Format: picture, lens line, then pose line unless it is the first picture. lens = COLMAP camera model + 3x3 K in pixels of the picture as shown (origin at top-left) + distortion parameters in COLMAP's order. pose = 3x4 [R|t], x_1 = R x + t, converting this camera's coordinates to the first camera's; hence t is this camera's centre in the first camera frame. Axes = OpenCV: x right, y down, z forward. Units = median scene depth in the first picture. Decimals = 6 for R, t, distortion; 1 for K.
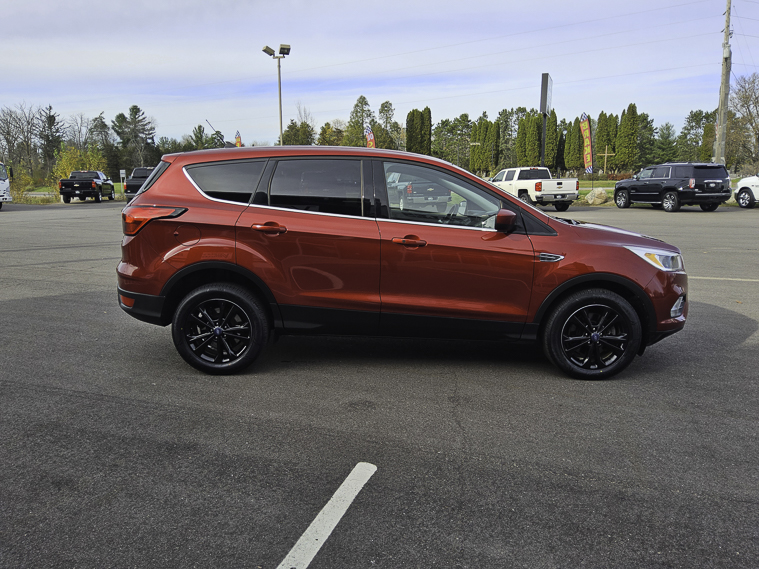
lens RADIAL K [[587.3, 0, 367.6], [0, 587.3, 284.0], [0, 0, 1]] dist [0.023309, -0.057555]
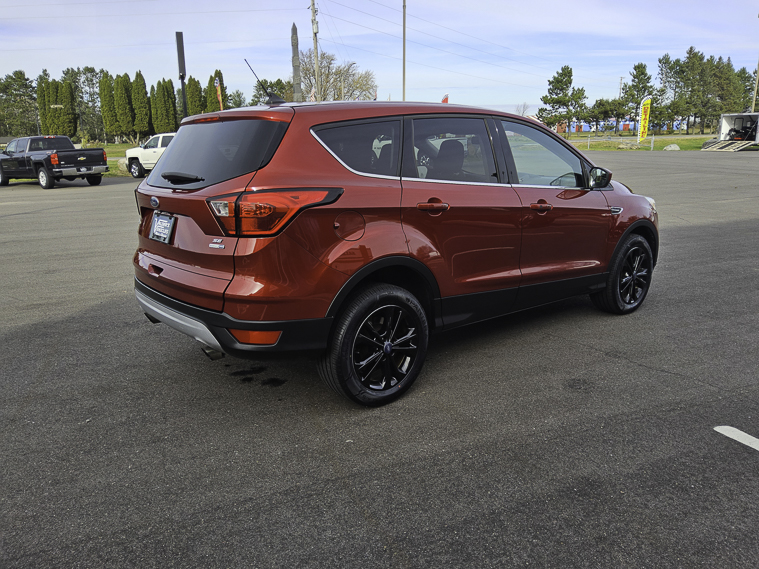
lens RADIAL K [[572.2, 0, 380.1], [0, 572.2, 297.1], [0, 0, 1]] dist [0.018313, -0.042056]
pose [[0.757314, -0.183831, 0.626643, -0.086484], [0.131109, 0.982824, 0.129872, -0.009959], [-0.639754, -0.016195, 0.768409, 0.052934]]
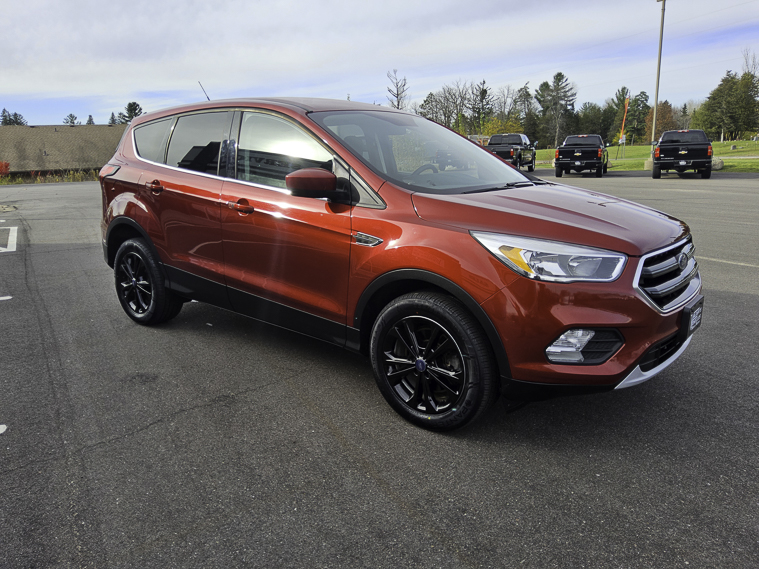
lens RADIAL K [[572.2, 0, 380.1], [0, 572.2, 297.1], [0, 0, 1]] dist [0.018313, -0.042056]
pose [[0.764194, 0.142452, -0.629059, 0.090262], [-0.091436, 0.989382, 0.112971, -0.006500], [0.638473, -0.028813, 0.769105, 0.058207]]
